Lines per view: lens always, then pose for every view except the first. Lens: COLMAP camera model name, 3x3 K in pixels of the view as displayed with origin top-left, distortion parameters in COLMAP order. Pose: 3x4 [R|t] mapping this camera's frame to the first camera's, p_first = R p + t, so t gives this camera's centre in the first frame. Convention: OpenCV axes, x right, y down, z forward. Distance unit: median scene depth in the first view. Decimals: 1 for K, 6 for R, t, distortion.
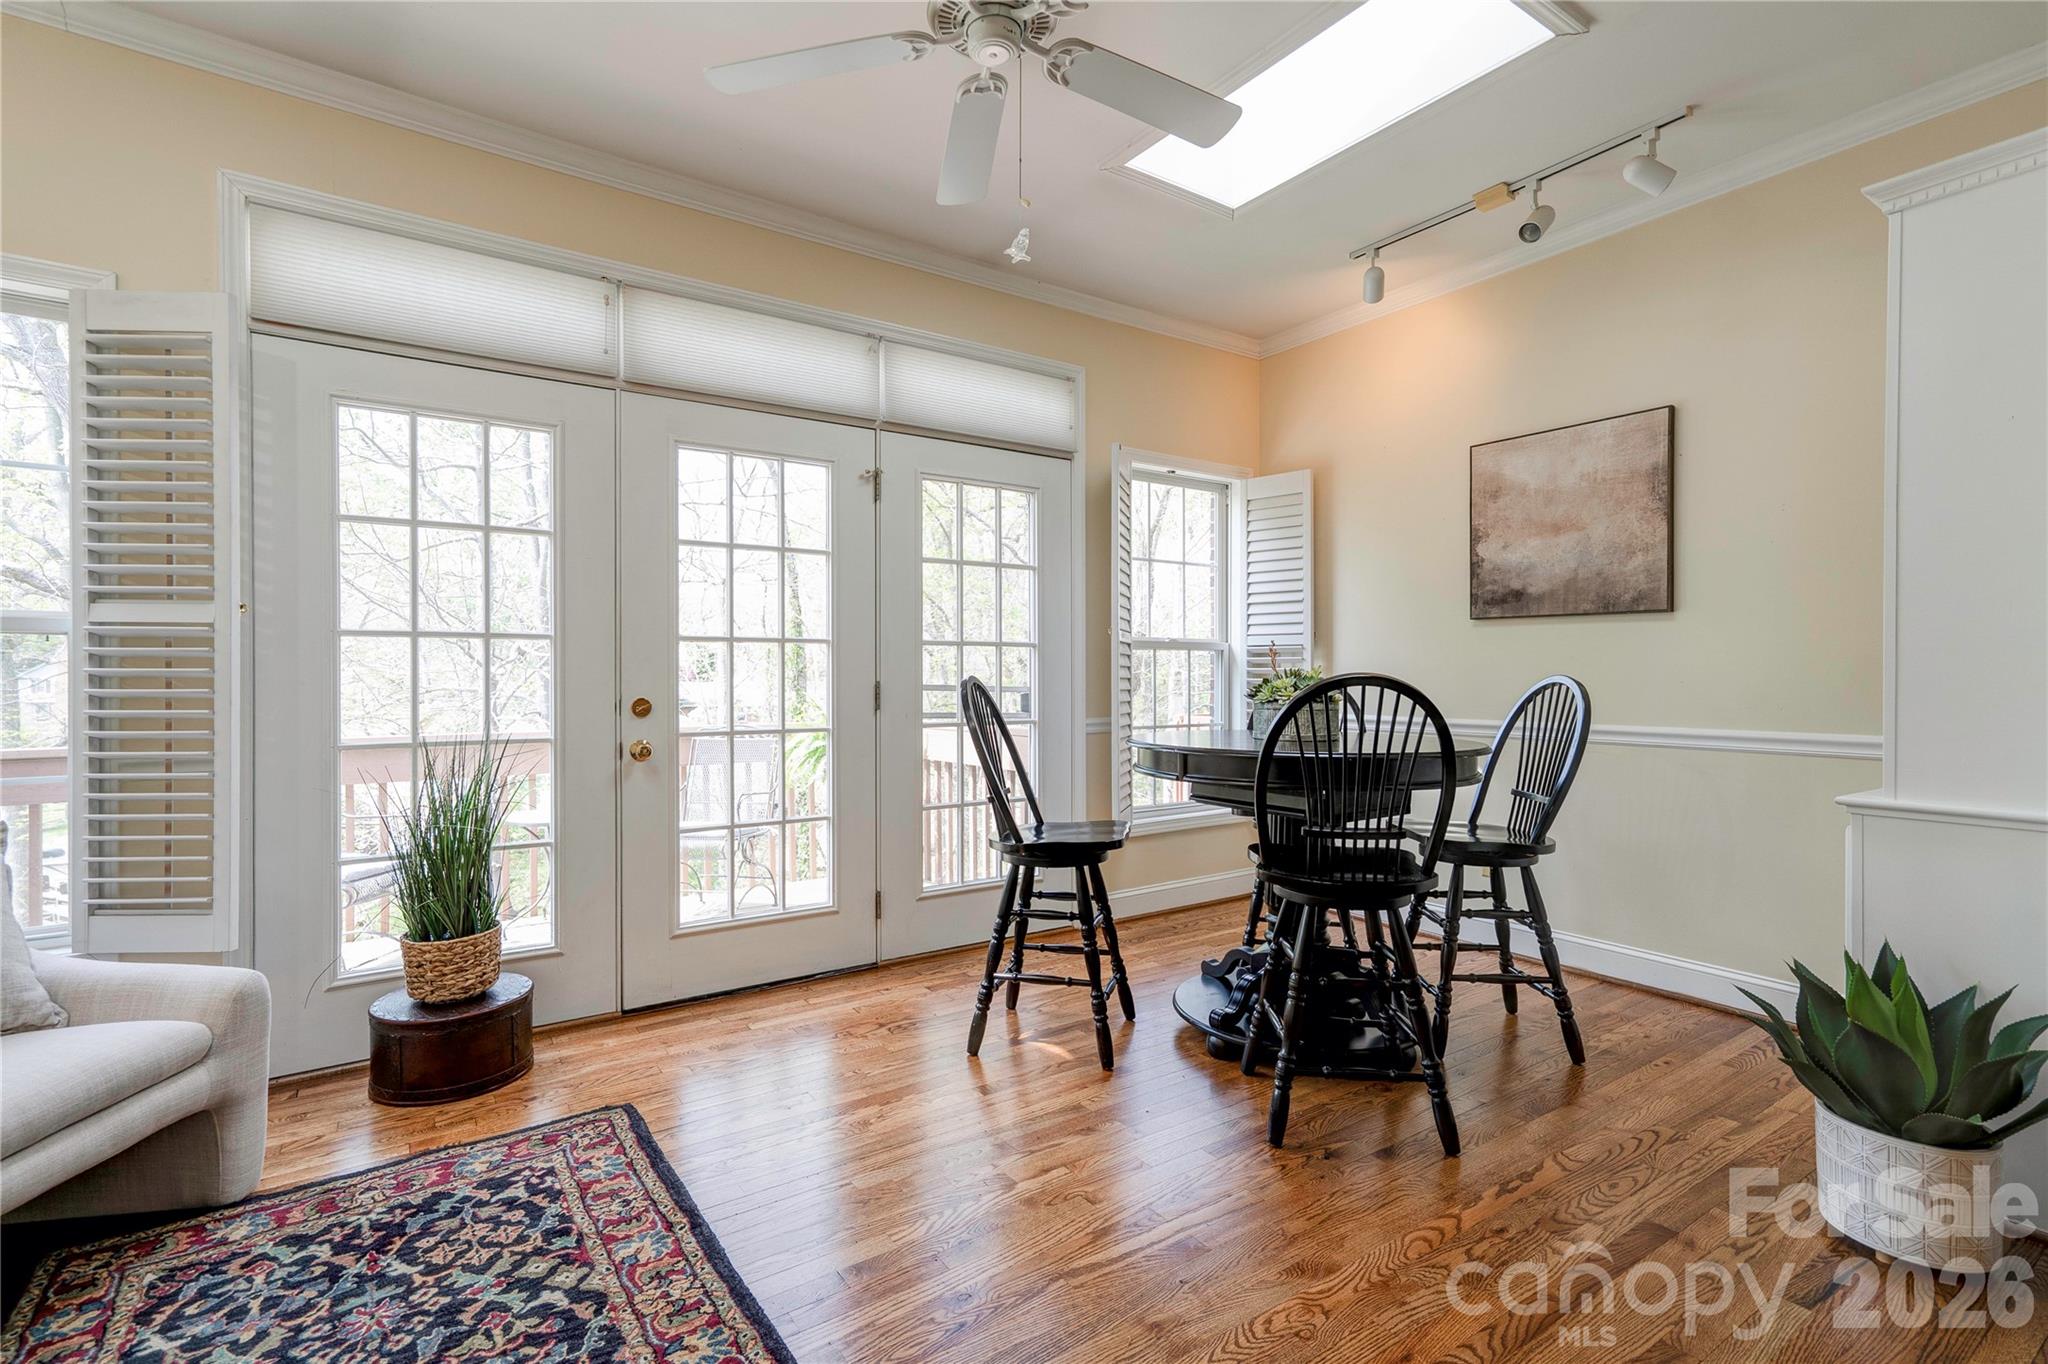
lens RADIAL K [[936.9, 0, 1028.6], [0, 936.9, 683.6], [0, 0, 1]] dist [0.004967, 0.002185]
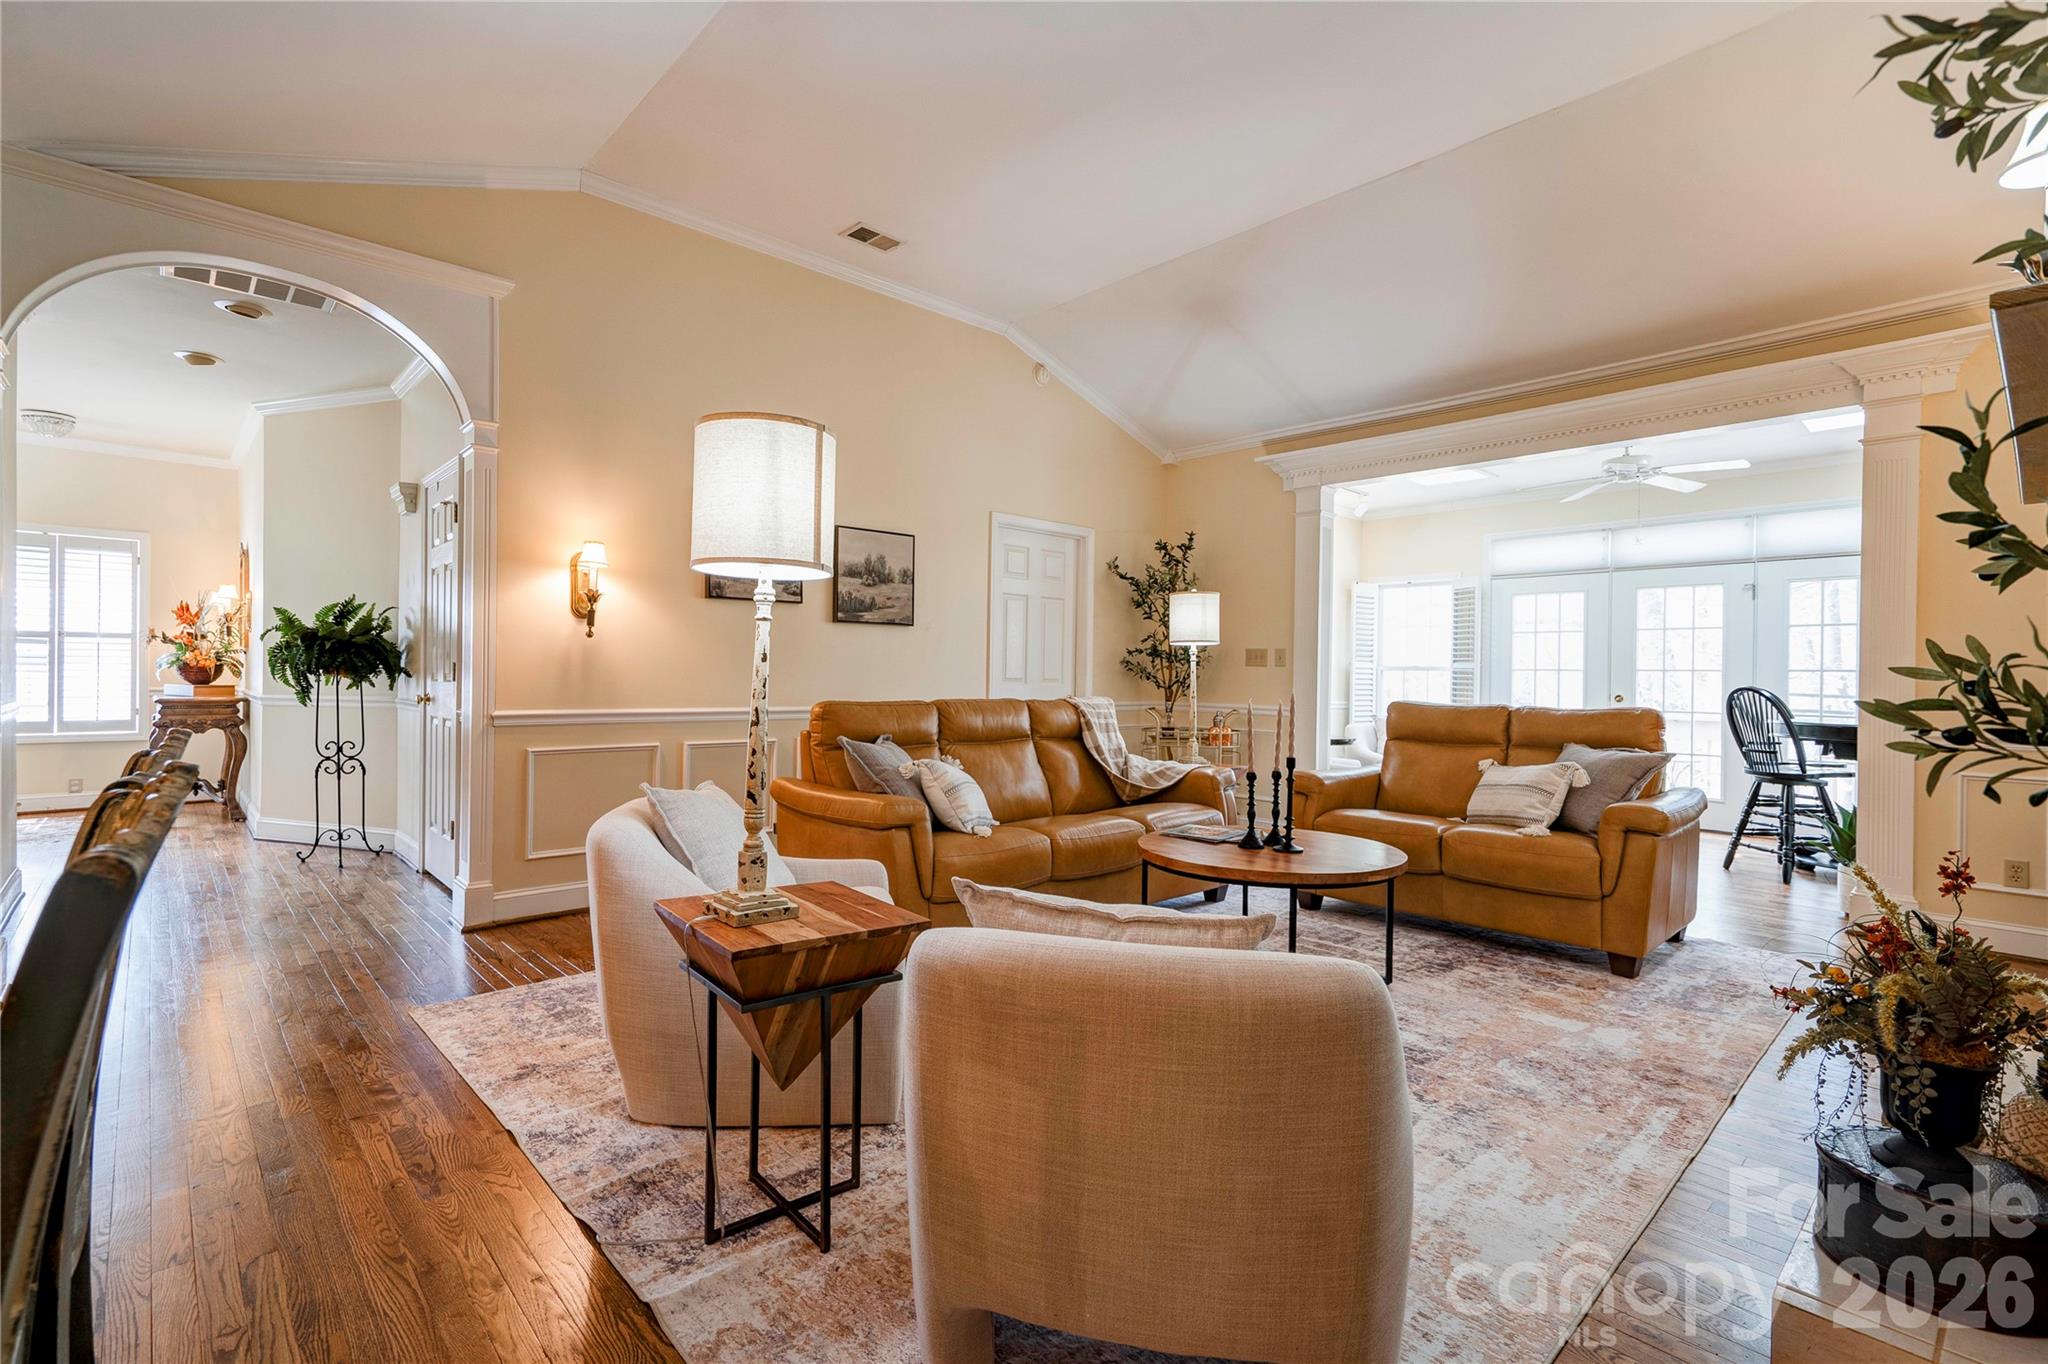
lens RADIAL K [[936.9, 0, 1018.1], [0, 936.9, 681.1], [0, 0, 1]] dist [0.004967, 0.002185]
pose [[0.123782, 0.011557, -0.992242, 1.927680], [-0.027960, 0.999576, 0.008155, 0.001897], [0.991915, 0.026733, 0.124053, -0.899905]]
